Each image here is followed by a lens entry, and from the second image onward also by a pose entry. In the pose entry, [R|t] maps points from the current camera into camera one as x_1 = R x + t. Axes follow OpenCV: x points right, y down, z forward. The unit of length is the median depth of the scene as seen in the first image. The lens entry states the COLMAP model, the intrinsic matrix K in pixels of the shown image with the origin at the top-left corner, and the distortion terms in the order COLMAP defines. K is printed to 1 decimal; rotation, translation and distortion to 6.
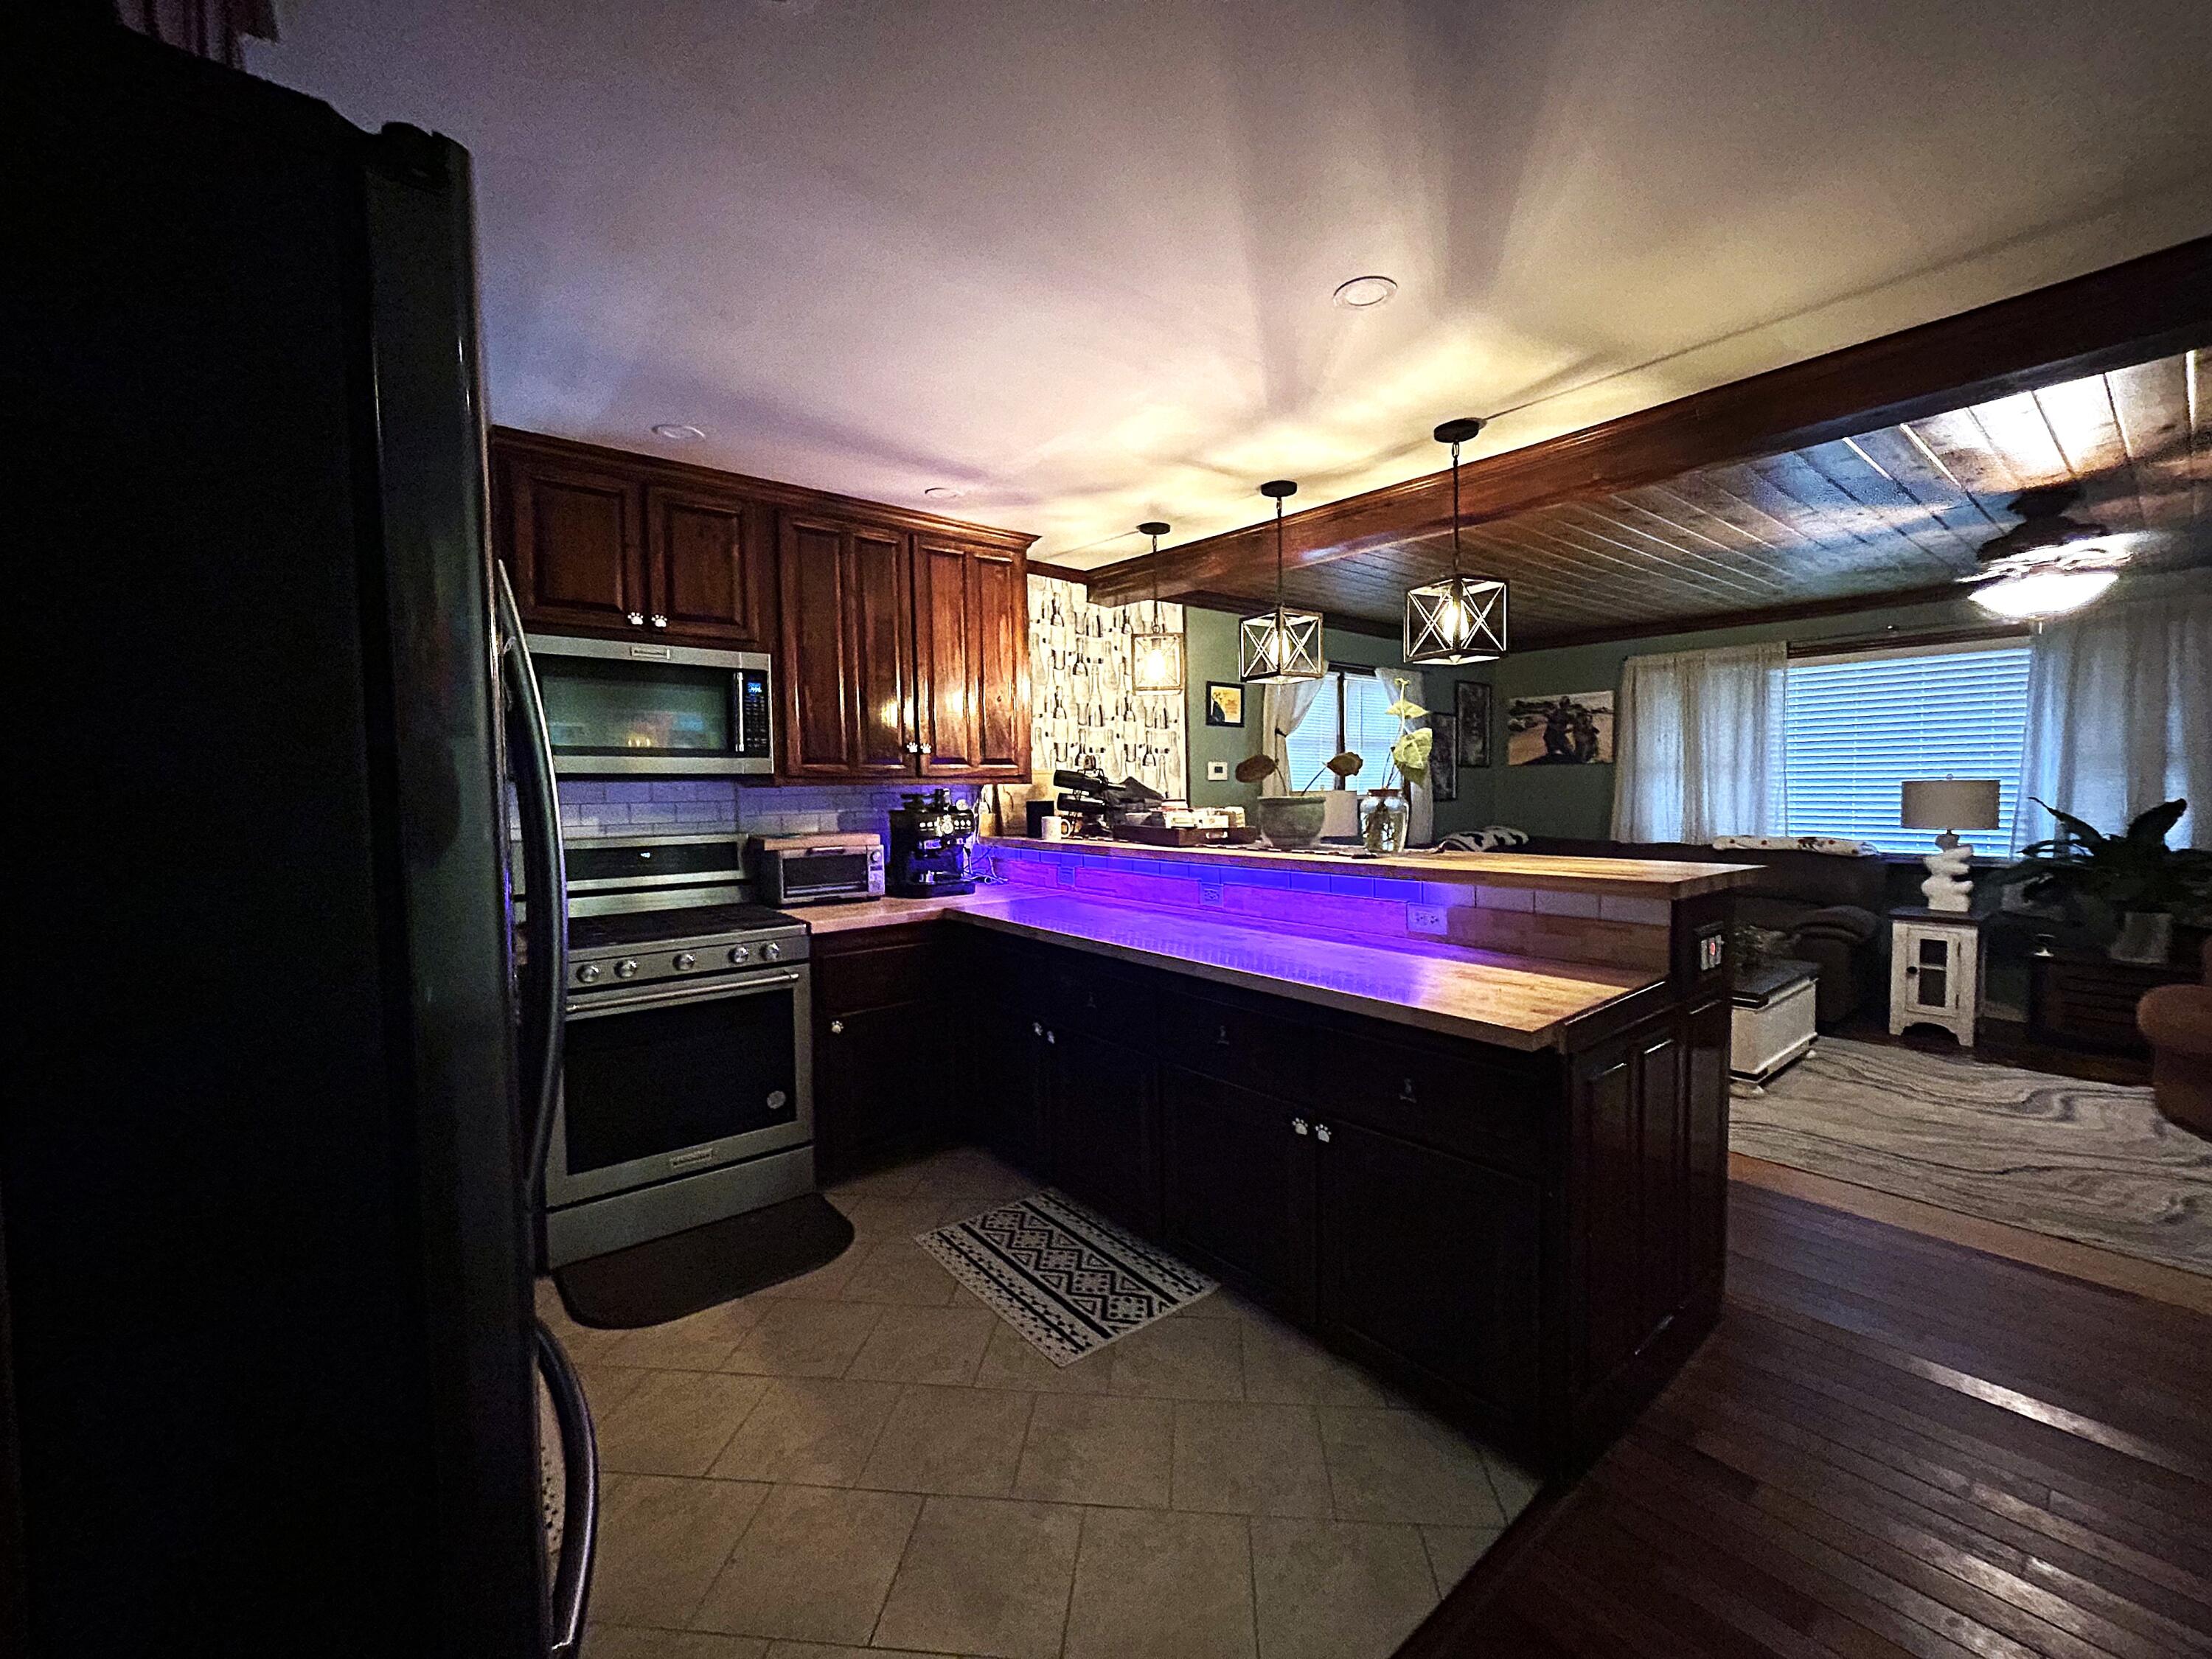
lens RADIAL K [[893.0, 0, 1113.9], [0, 893.0, 831.9], [0, 0, 1]] dist [0.004221, -0.001836]
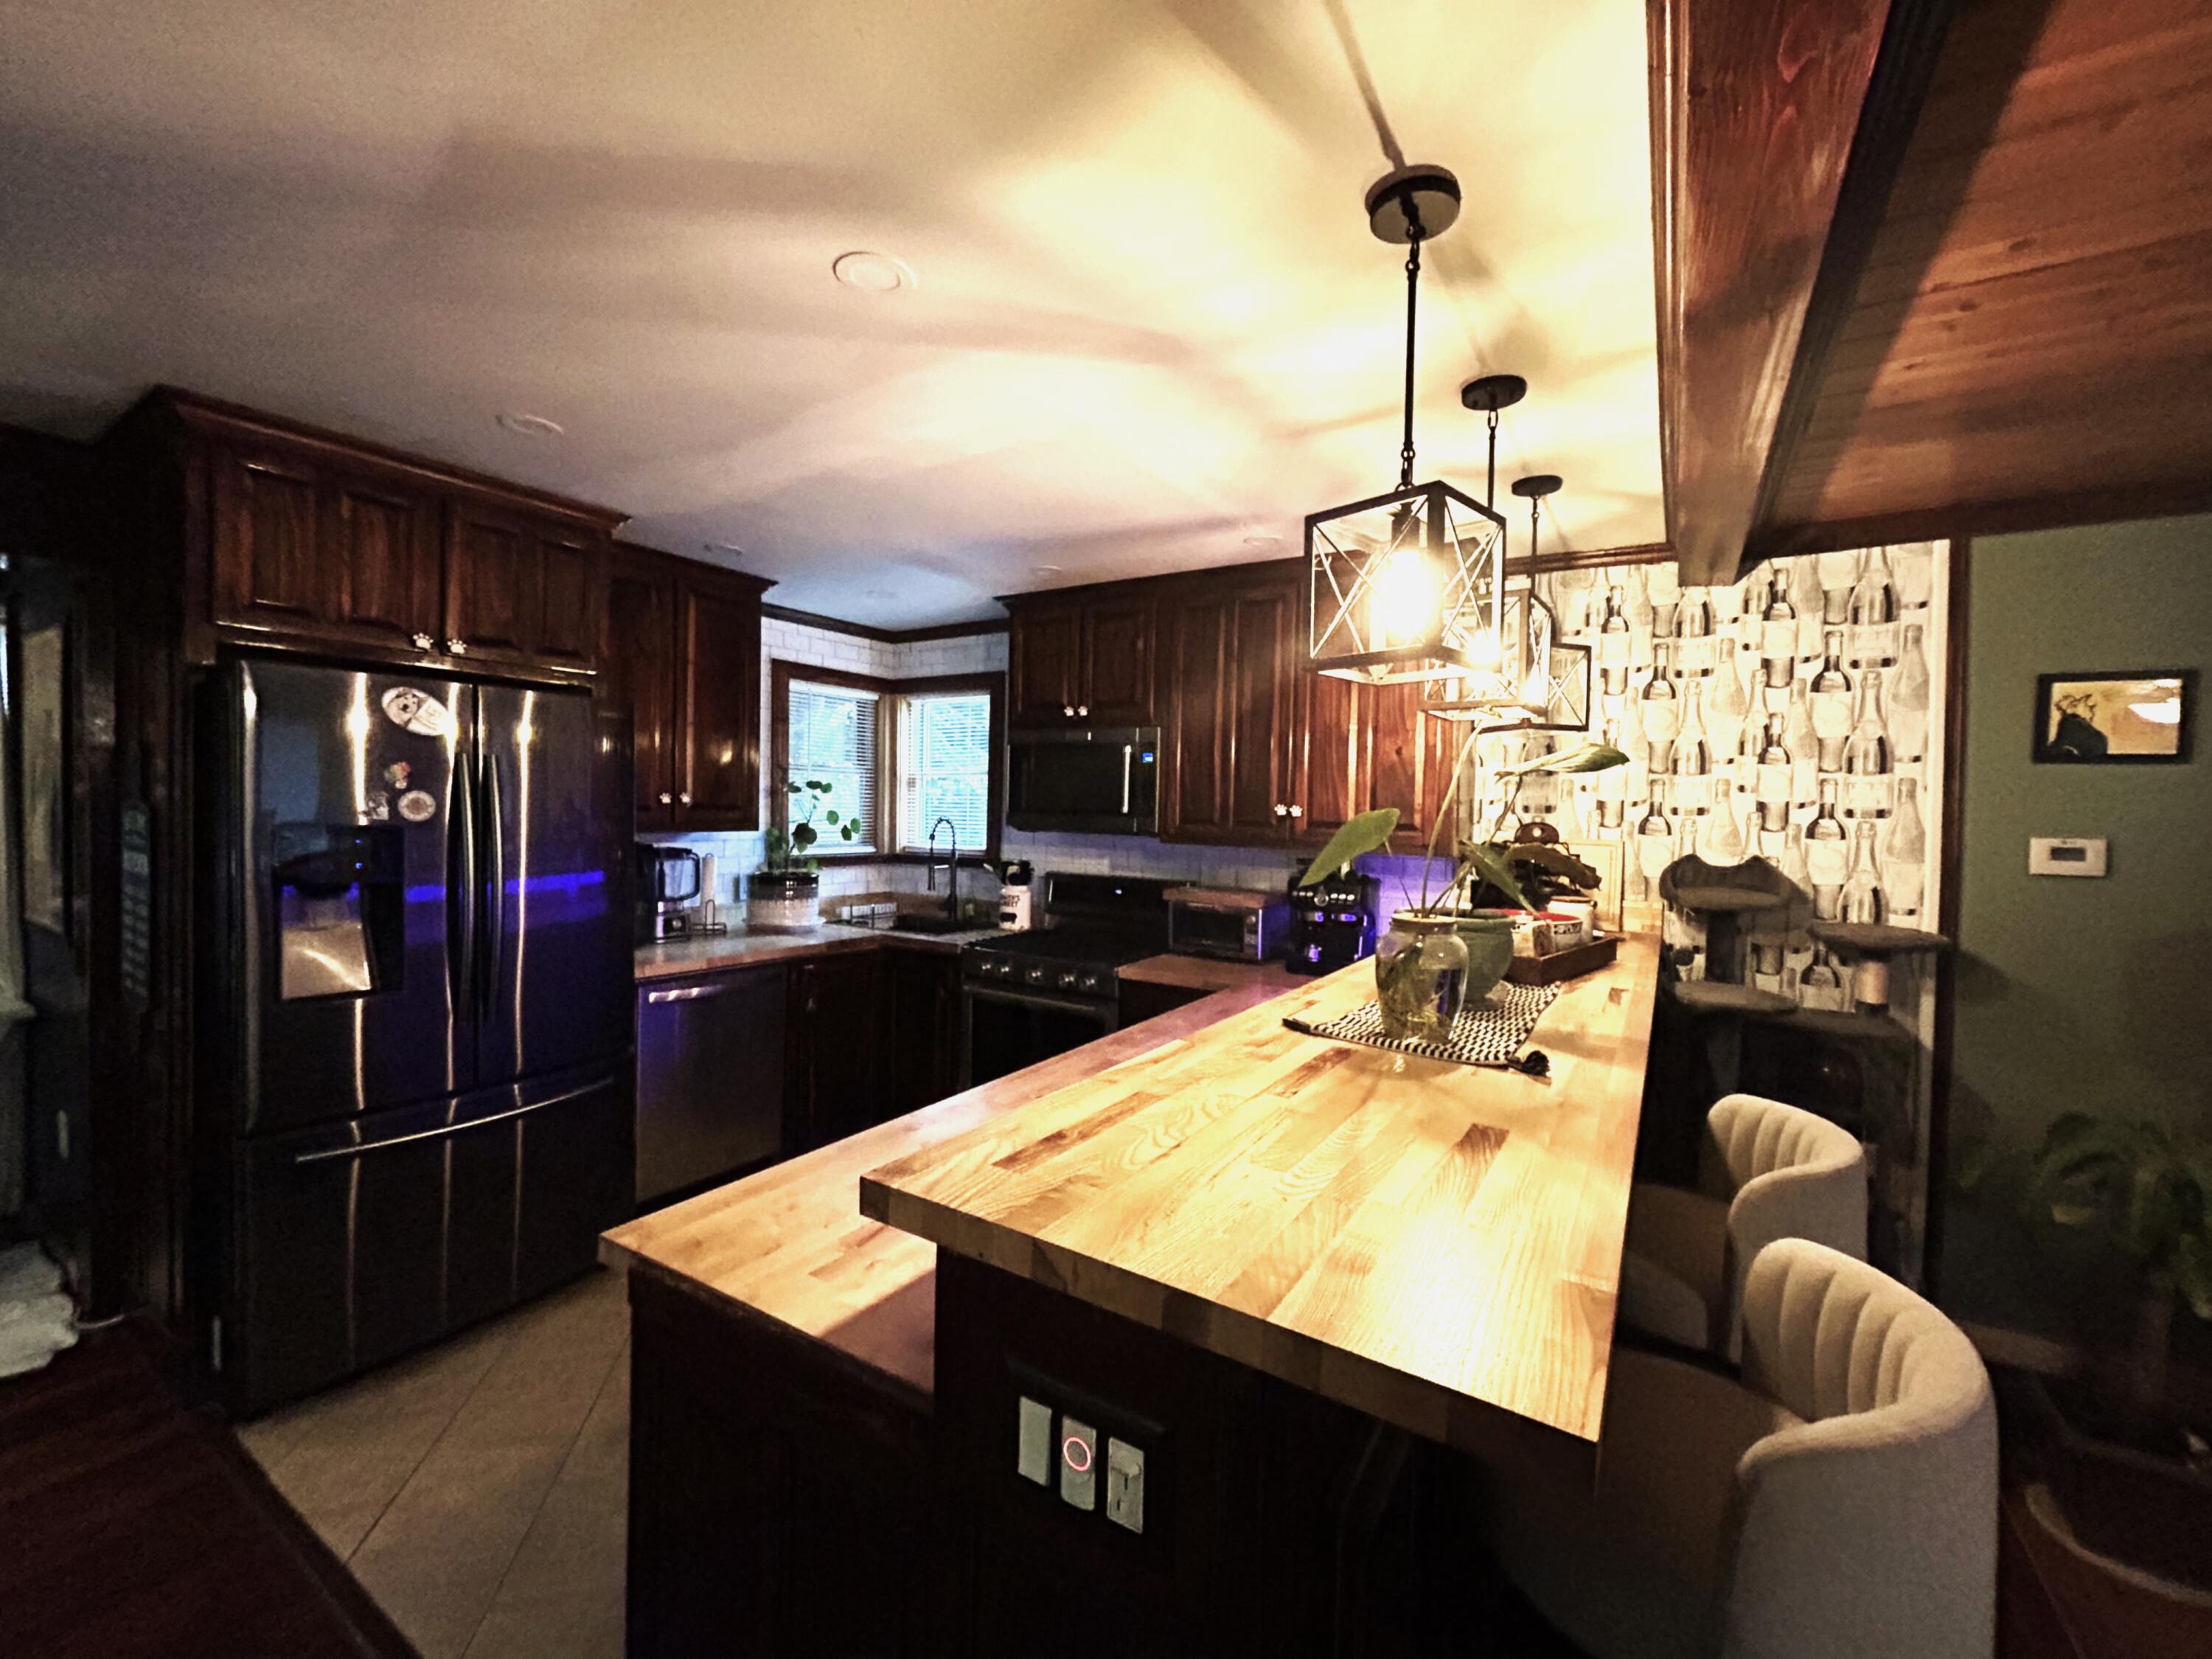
lens RADIAL K [[893.0, 0, 1112.3], [0, 893.0, 829.7], [0, 0, 1]] dist [0.004221, -0.001836]
pose [[0.330302, 0.042122, -0.942935, 0.454861], [-0.076443, 0.996916, 0.017756, -0.058271], [0.940775, 0.066216, 0.332503, 0.396315]]
